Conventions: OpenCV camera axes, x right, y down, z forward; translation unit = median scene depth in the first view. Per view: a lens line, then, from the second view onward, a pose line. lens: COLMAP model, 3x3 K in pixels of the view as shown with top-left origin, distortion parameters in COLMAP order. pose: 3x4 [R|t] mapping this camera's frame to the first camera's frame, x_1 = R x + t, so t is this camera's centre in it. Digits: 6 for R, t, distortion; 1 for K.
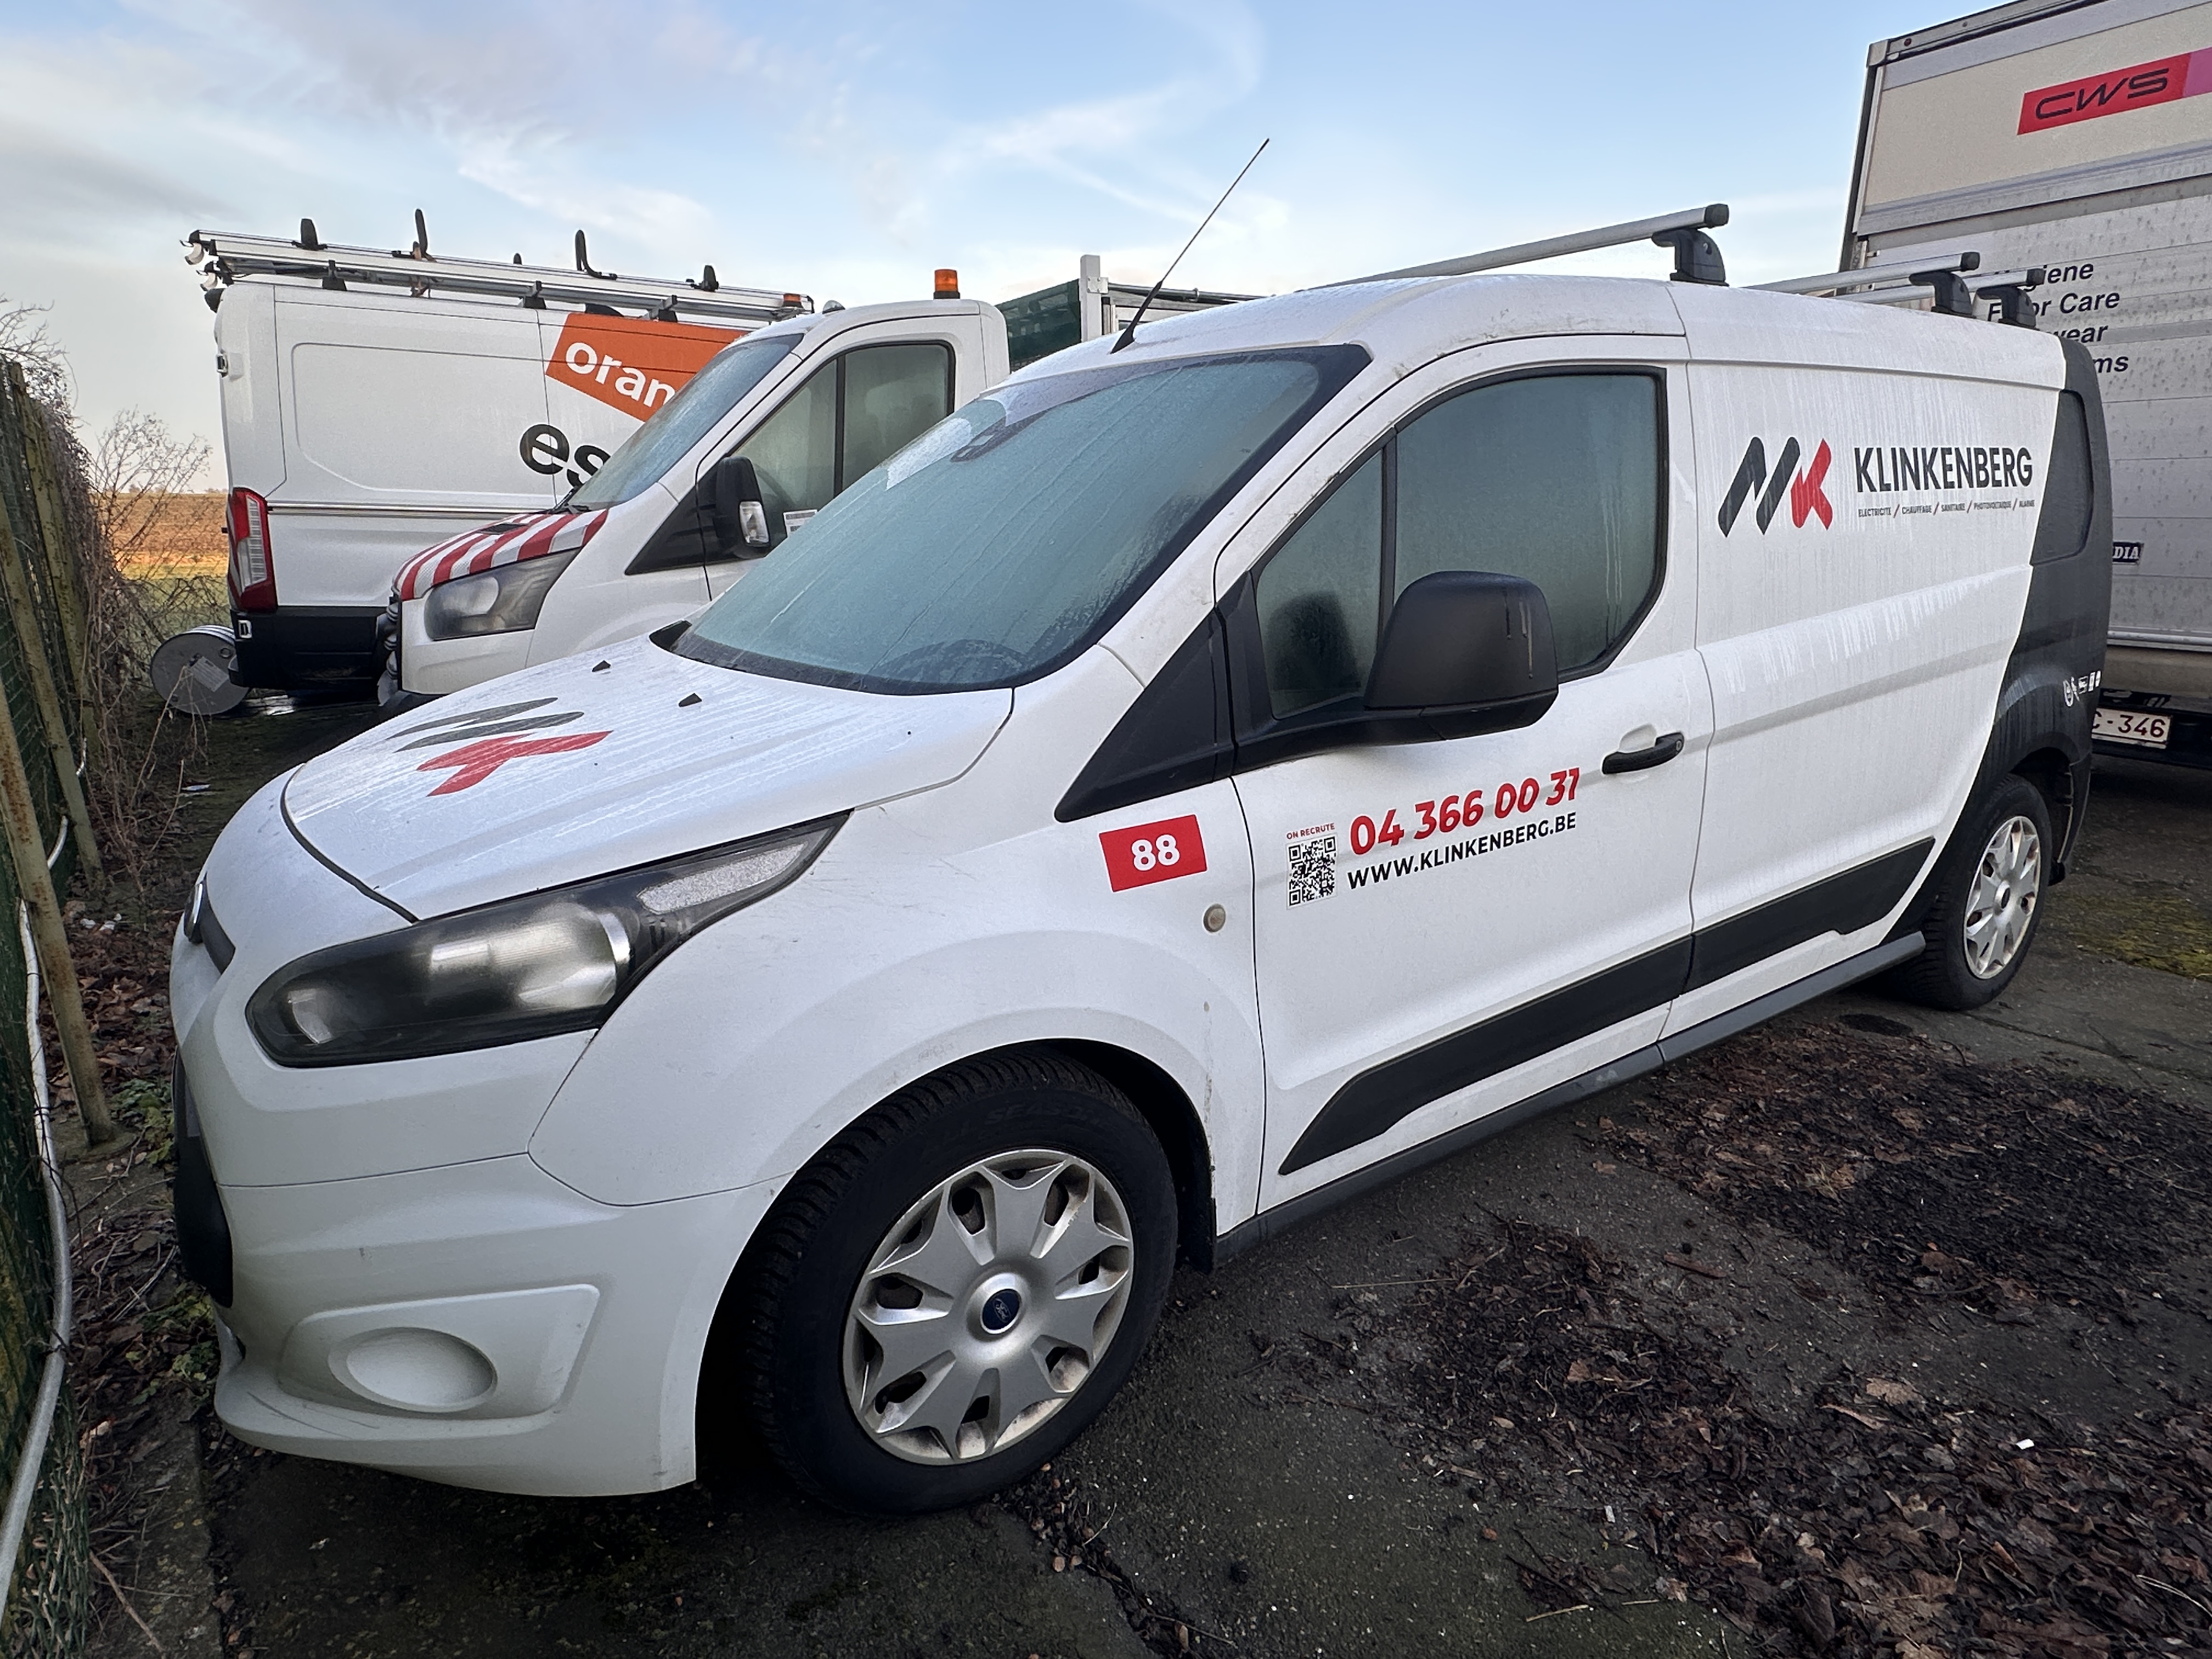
lens RADIAL K [[1242.0, 0, 1106.0], [0, 1242.0, 829.5], [0, 0, 1]] dist [0.001789, -0.000073]
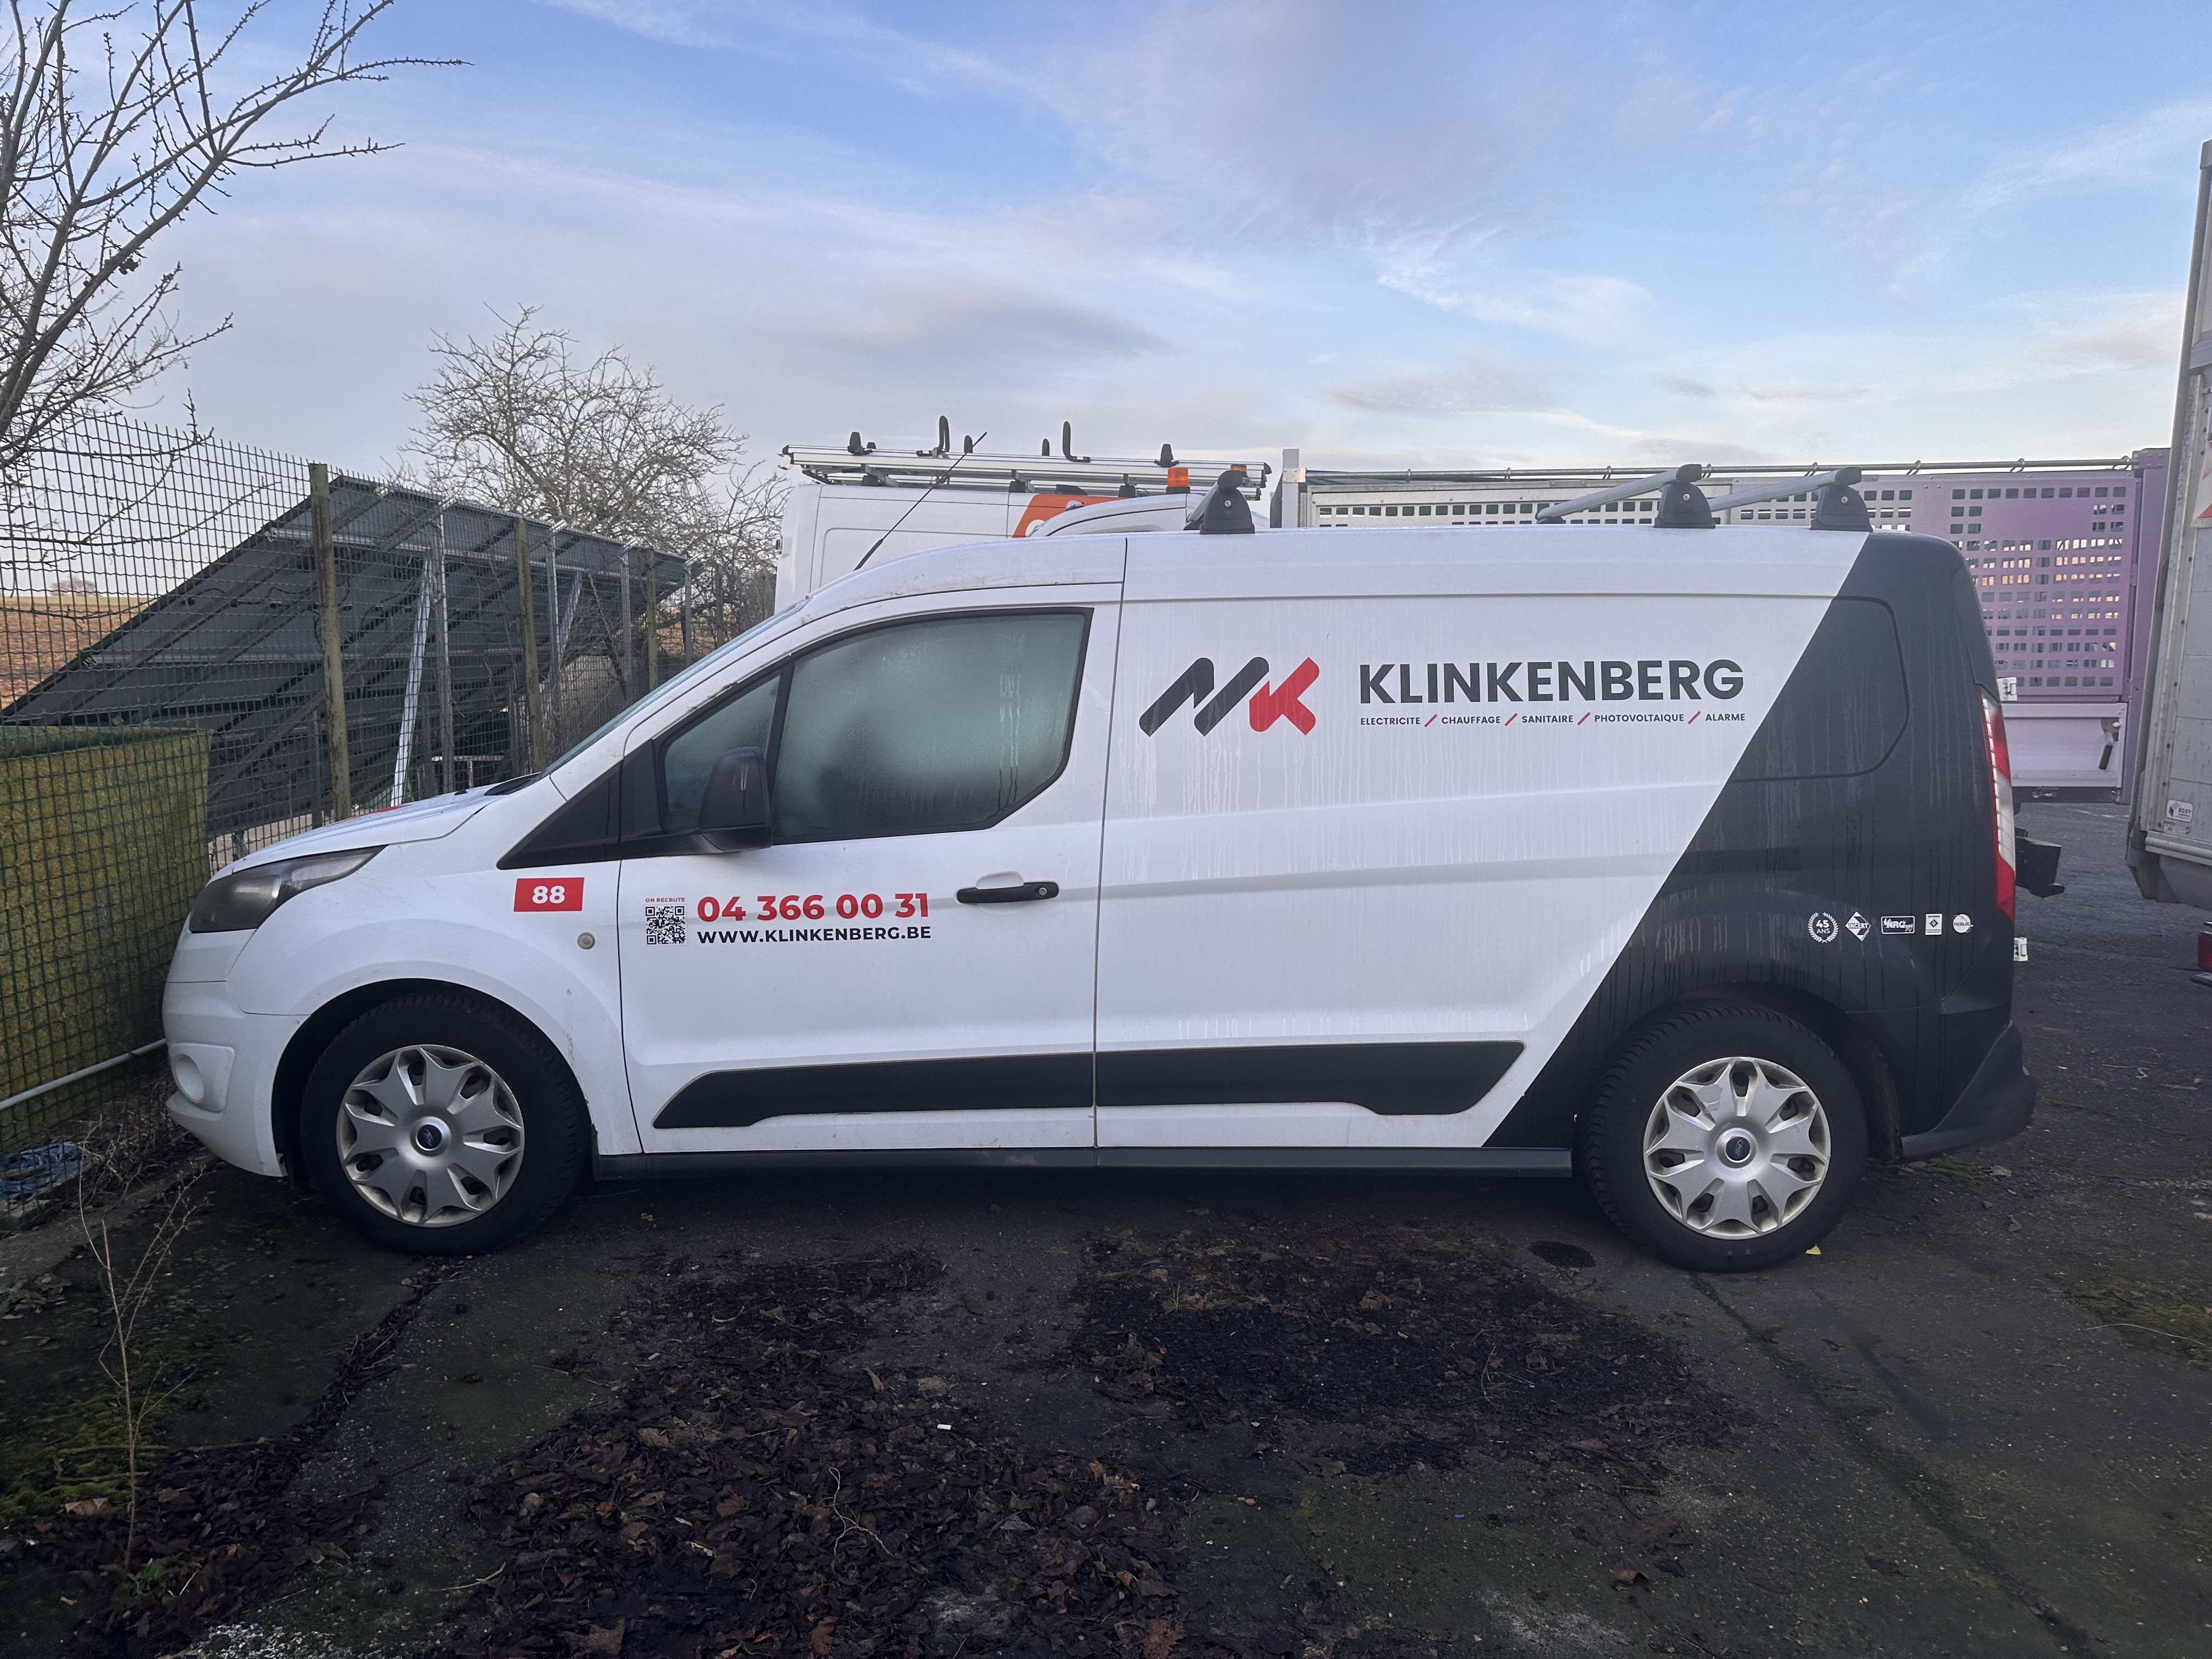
lens RADIAL K [[1525.5, 0, 1129.8], [0, 1525.5, 811.3], [0, 0, 1]] dist [0.175221, -0.312556]
pose [[0.832518, 0.079529, -0.548260, 1.570161], [-0.156408, 0.983124, -0.094892, -0.013946], [0.531461, 0.164752, 0.830907, -0.325087]]
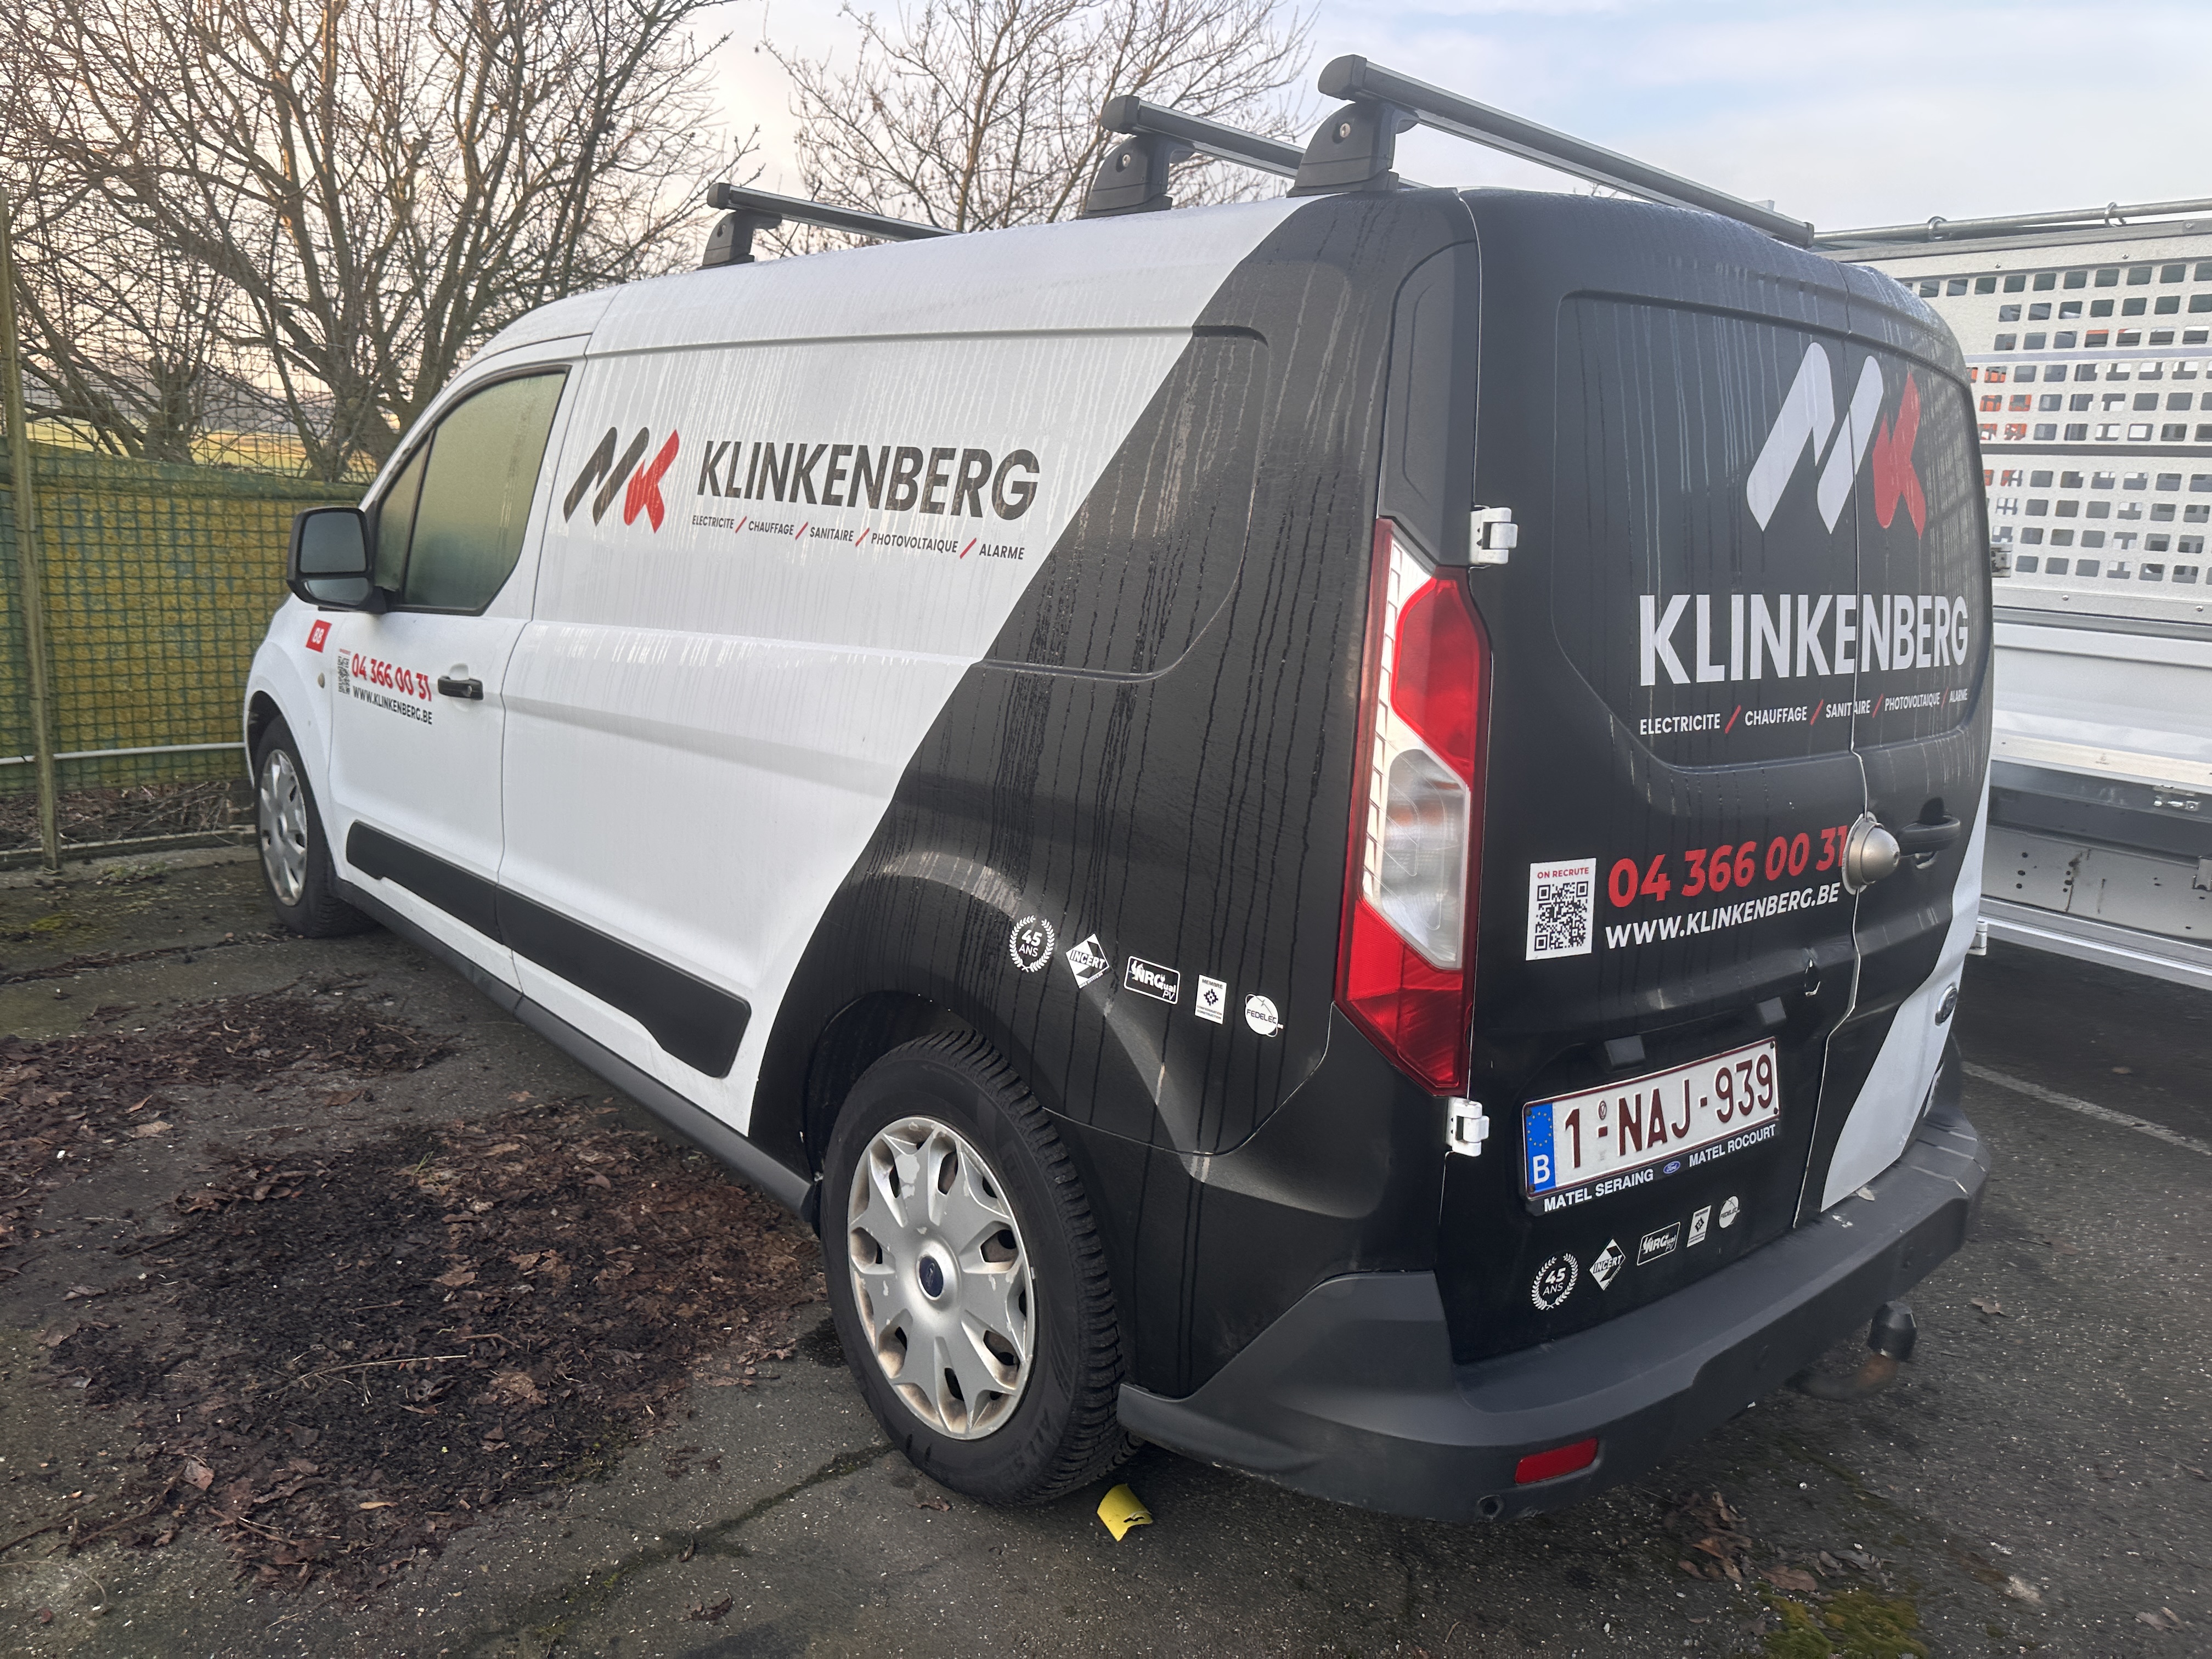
lens RADIAL K [[1570.8, 0, 1106.3], [0, 1570.8, 788.8], [0, 0, 1]] dist [0.068152, -0.082331]
pose [[0.133981, 0.208429, -0.968817, 2.211969], [-0.315381, 0.935769, 0.157704, -0.443926], [0.939459, 0.284417, 0.191110, 1.452499]]
